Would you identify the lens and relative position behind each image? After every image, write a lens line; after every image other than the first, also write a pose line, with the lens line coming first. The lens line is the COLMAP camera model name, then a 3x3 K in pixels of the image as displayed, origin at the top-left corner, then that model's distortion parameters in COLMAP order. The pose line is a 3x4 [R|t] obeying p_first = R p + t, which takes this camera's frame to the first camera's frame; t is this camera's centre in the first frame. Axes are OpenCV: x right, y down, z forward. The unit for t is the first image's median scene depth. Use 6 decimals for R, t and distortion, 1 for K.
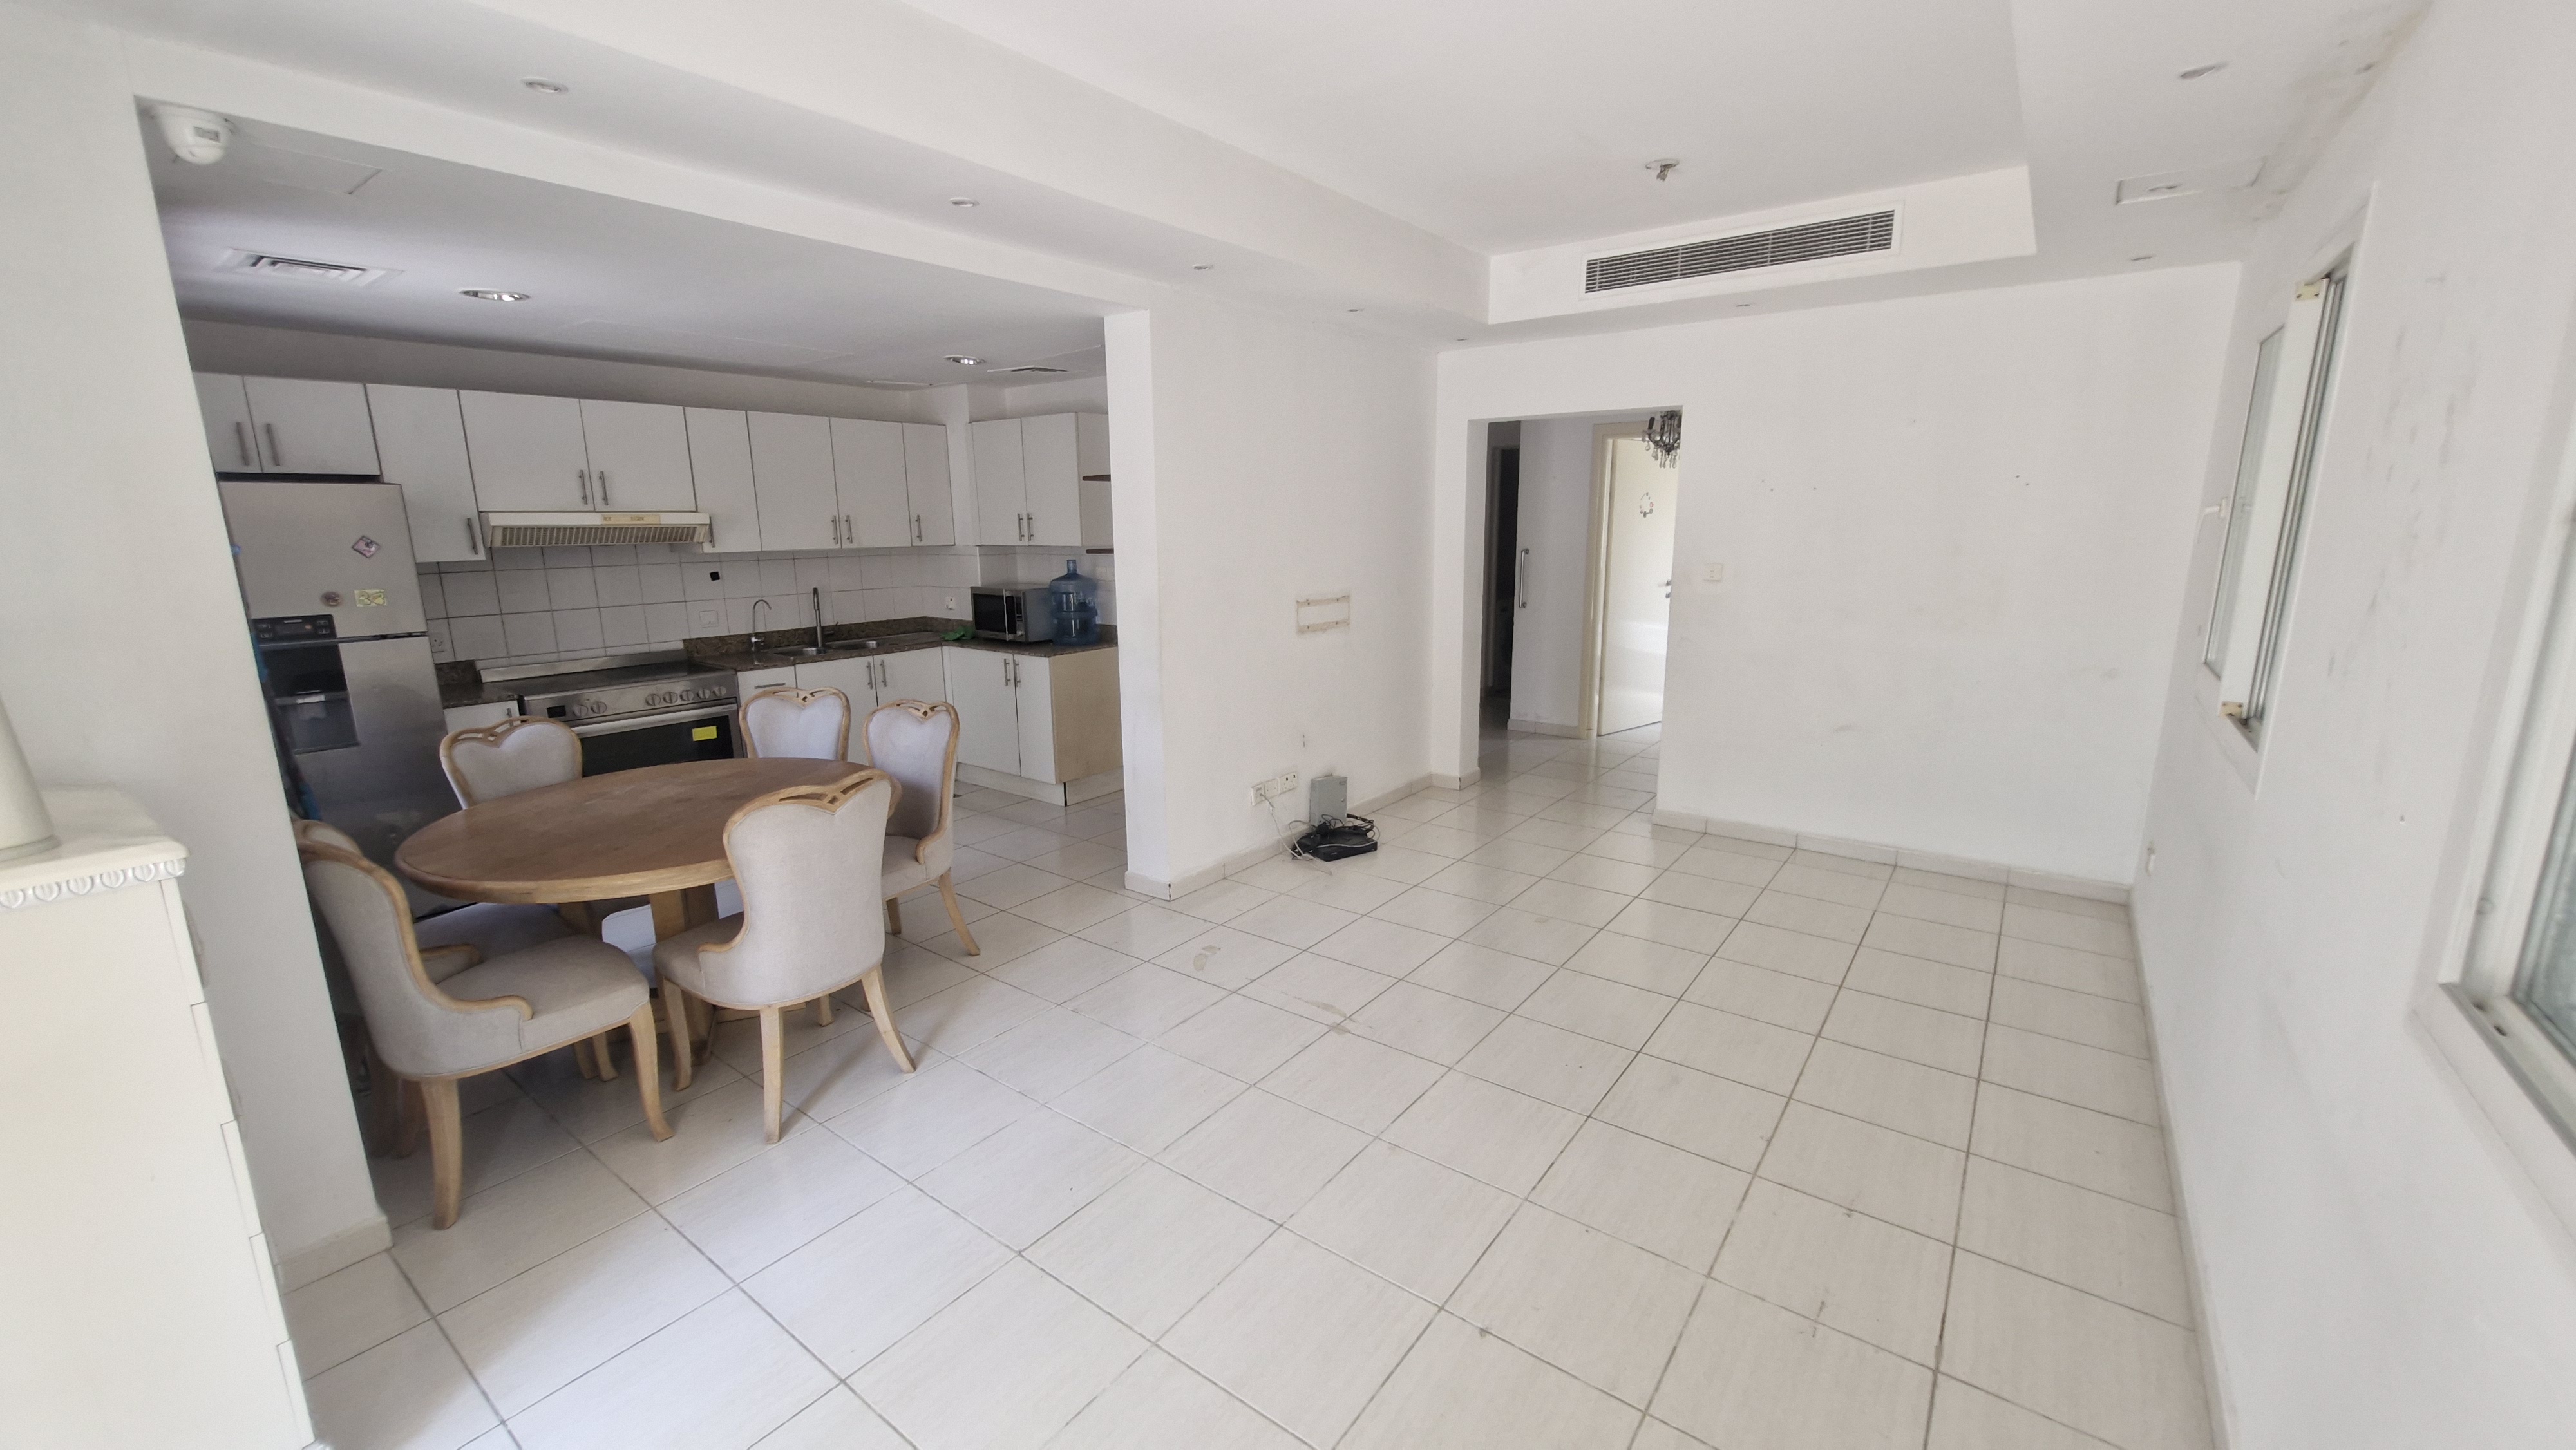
lens RADIAL K [[1008.8, 0, 1286.1], [0, 1008.8, 724.7], [0, 0, 1]] dist [0.002295, 0.000162]
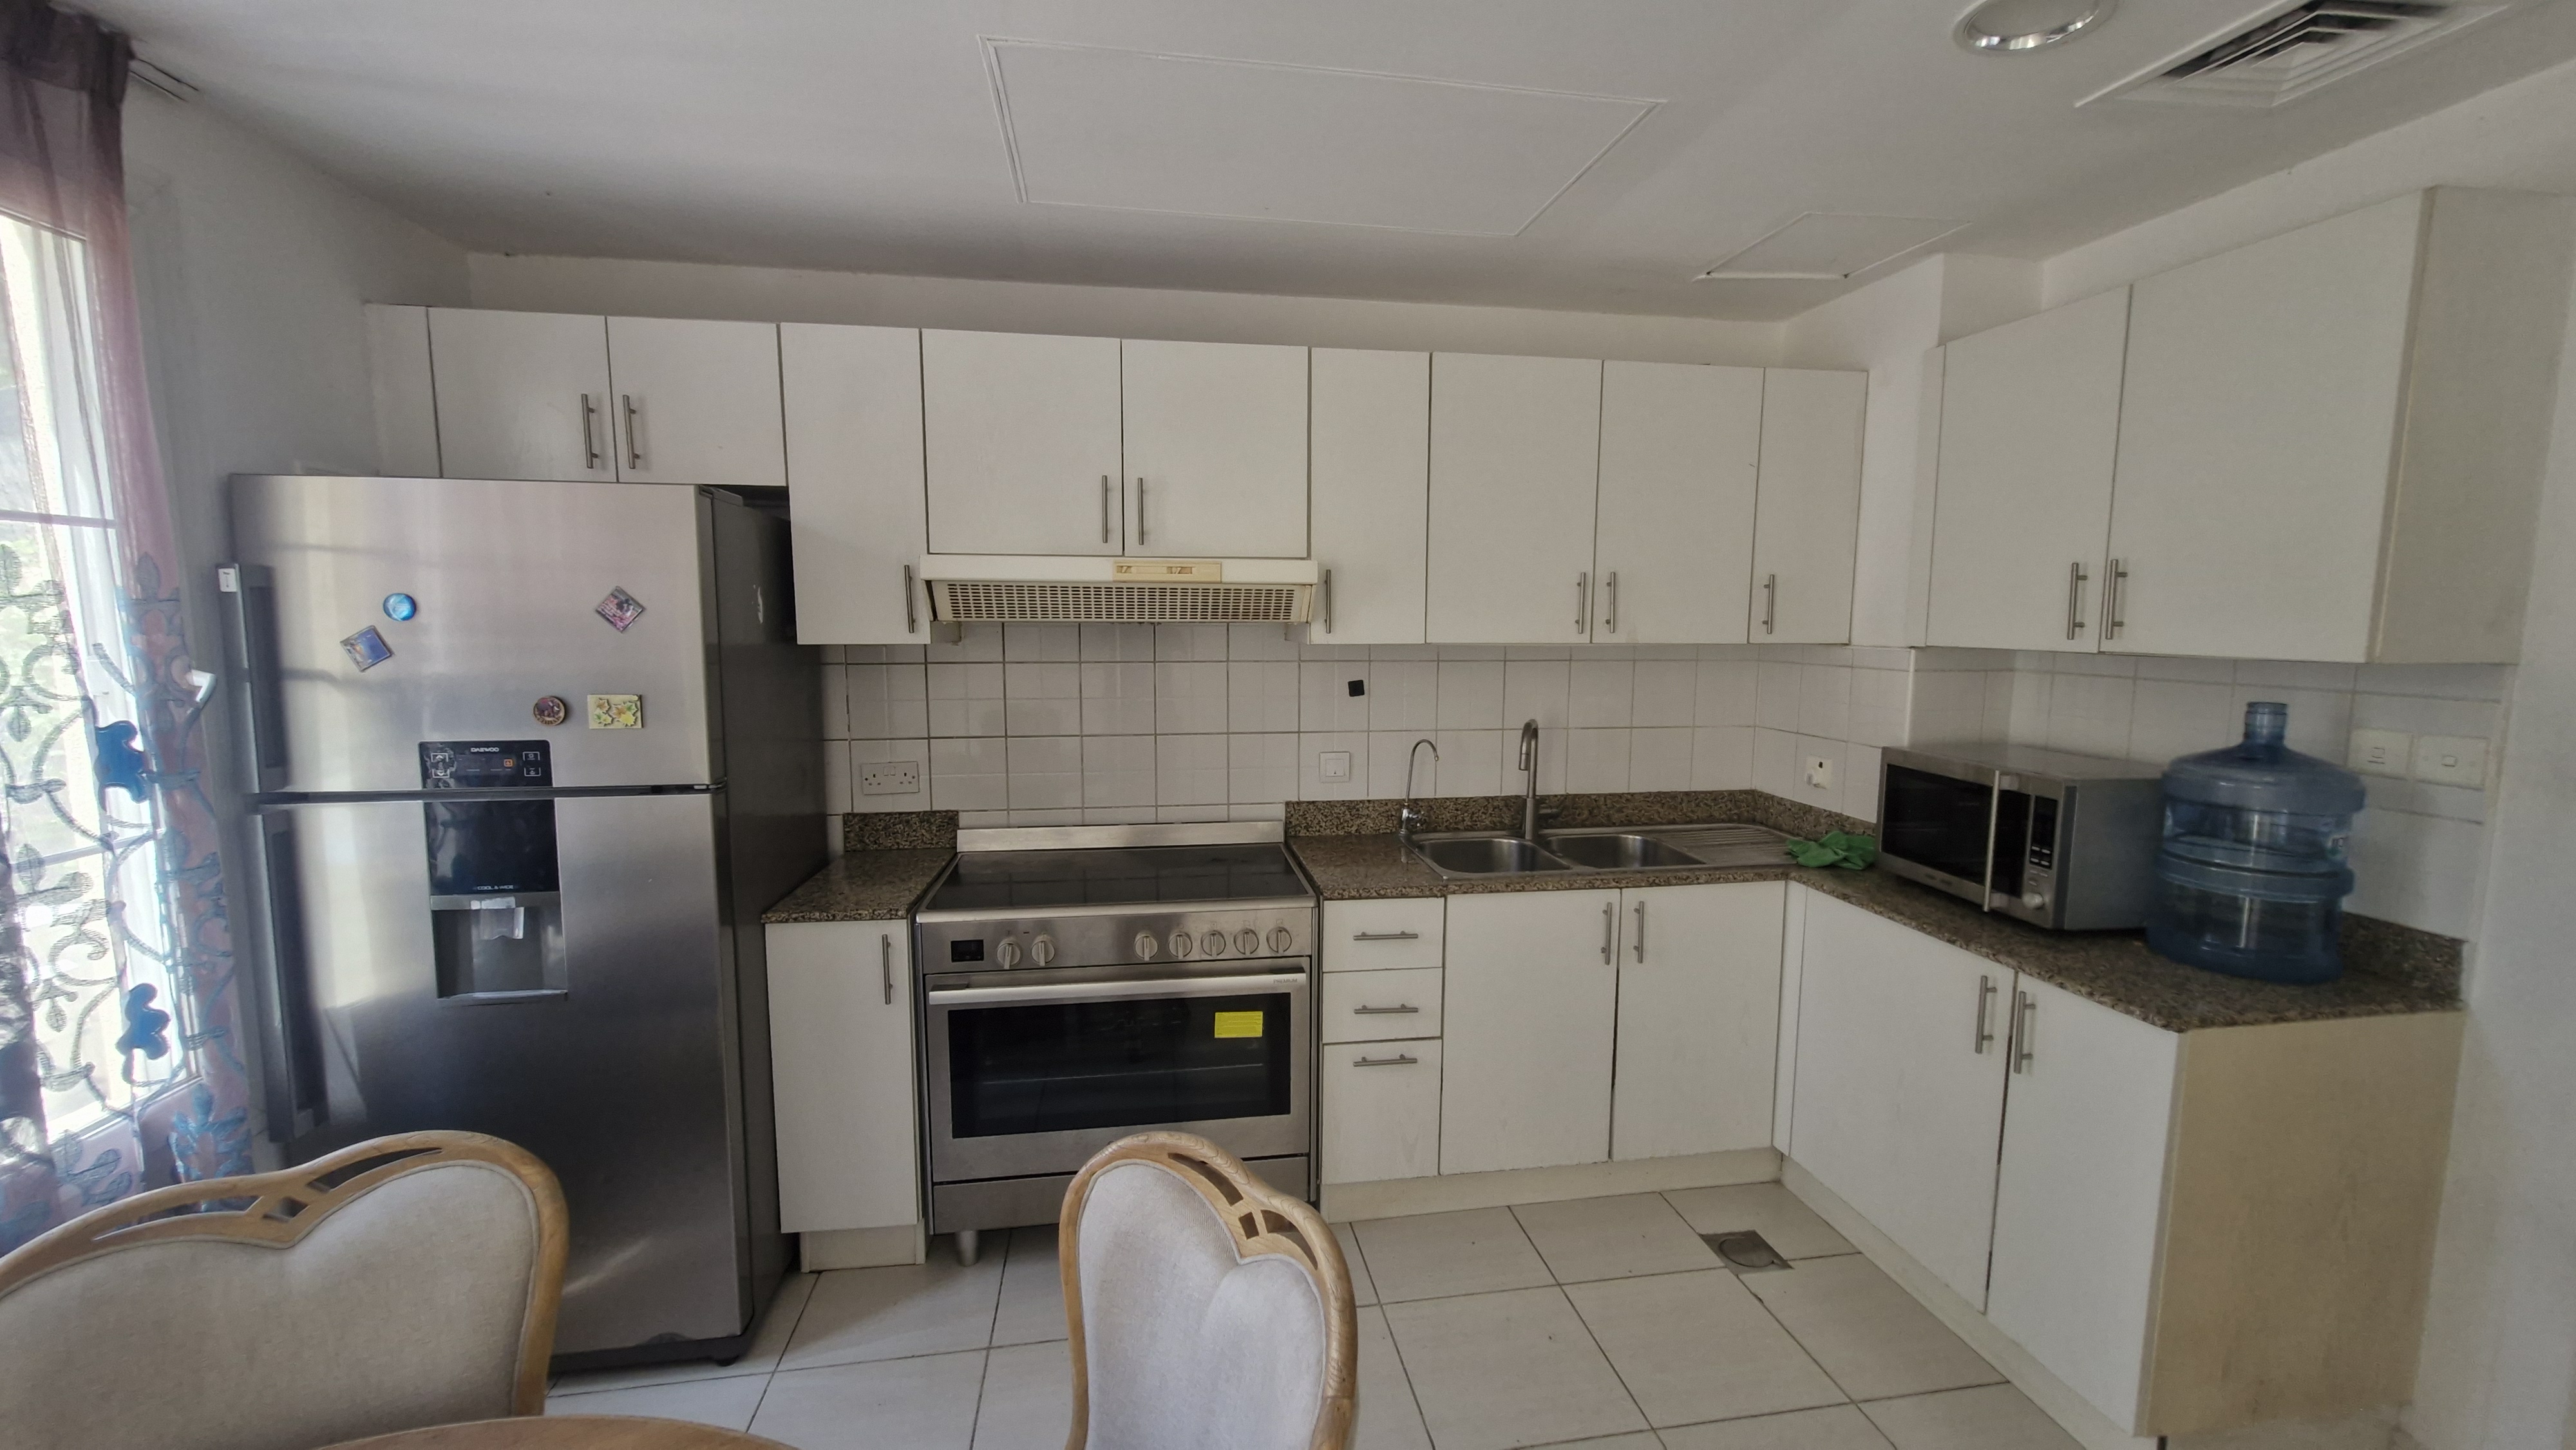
lens RADIAL K [[1008.8, 0, 1289.3], [0, 1008.8, 725.0], [0, 0, 1]] dist [0.002295, 0.000162]
pose [[0.719111, 0.088460, -0.689242, -0.219283], [-0.151714, 0.987922, -0.031495, -0.102821], [0.678132, 0.127216, 0.723846, 0.580166]]
